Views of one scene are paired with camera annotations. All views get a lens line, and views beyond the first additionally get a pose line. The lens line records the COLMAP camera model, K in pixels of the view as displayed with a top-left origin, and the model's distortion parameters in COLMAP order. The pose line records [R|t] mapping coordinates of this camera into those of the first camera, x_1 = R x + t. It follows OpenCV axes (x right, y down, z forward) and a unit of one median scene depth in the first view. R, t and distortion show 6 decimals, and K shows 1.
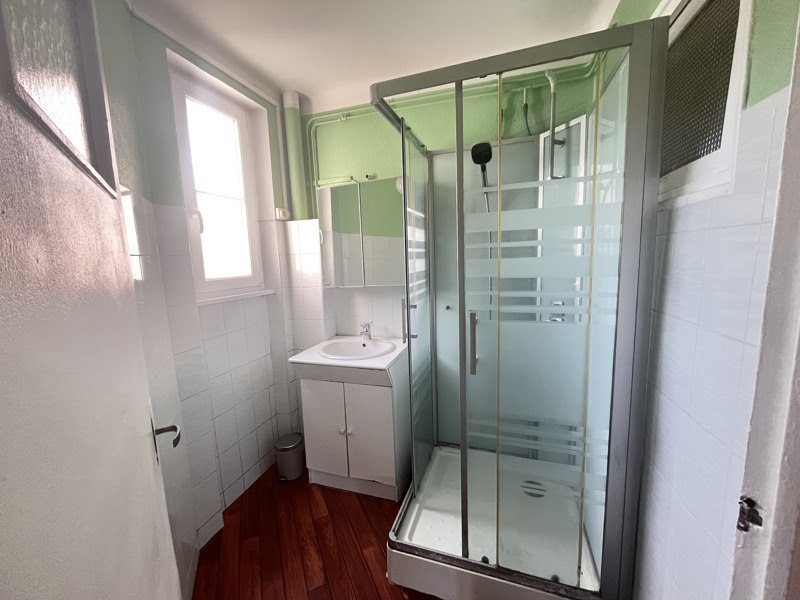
lens RADIAL K [[321.8, 0, 398.6], [0, 321.8, 301.3], [0, 0, 1]] dist [-0.000993, -0.000217]
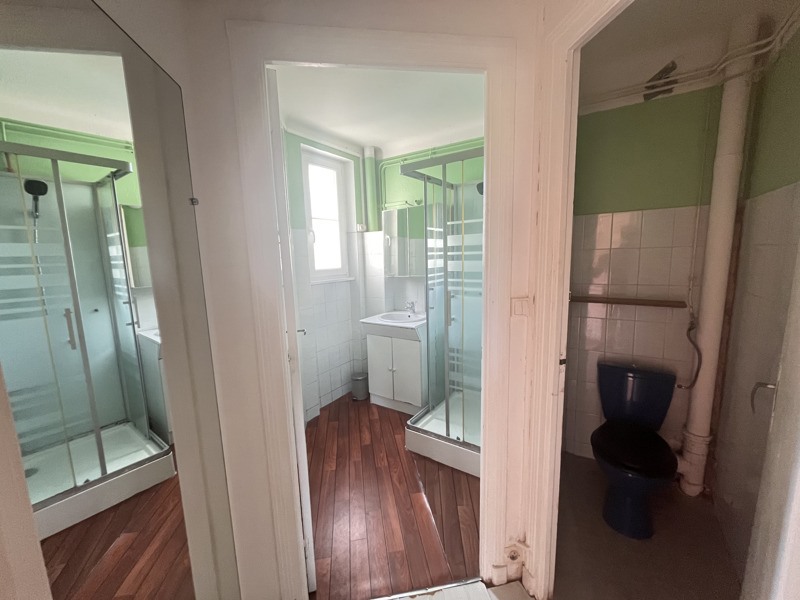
lens RADIAL K [[321.8, 0, 400.4], [0, 321.8, 299.8], [0, 0, 1]] dist [-0.000993, -0.000217]
pose [[0.963436, 0.042821, -0.264496, 0.255910], [-0.038980, 0.999045, 0.019755, 0.034529], [0.265089, -0.008723, 0.964184, -0.460560]]
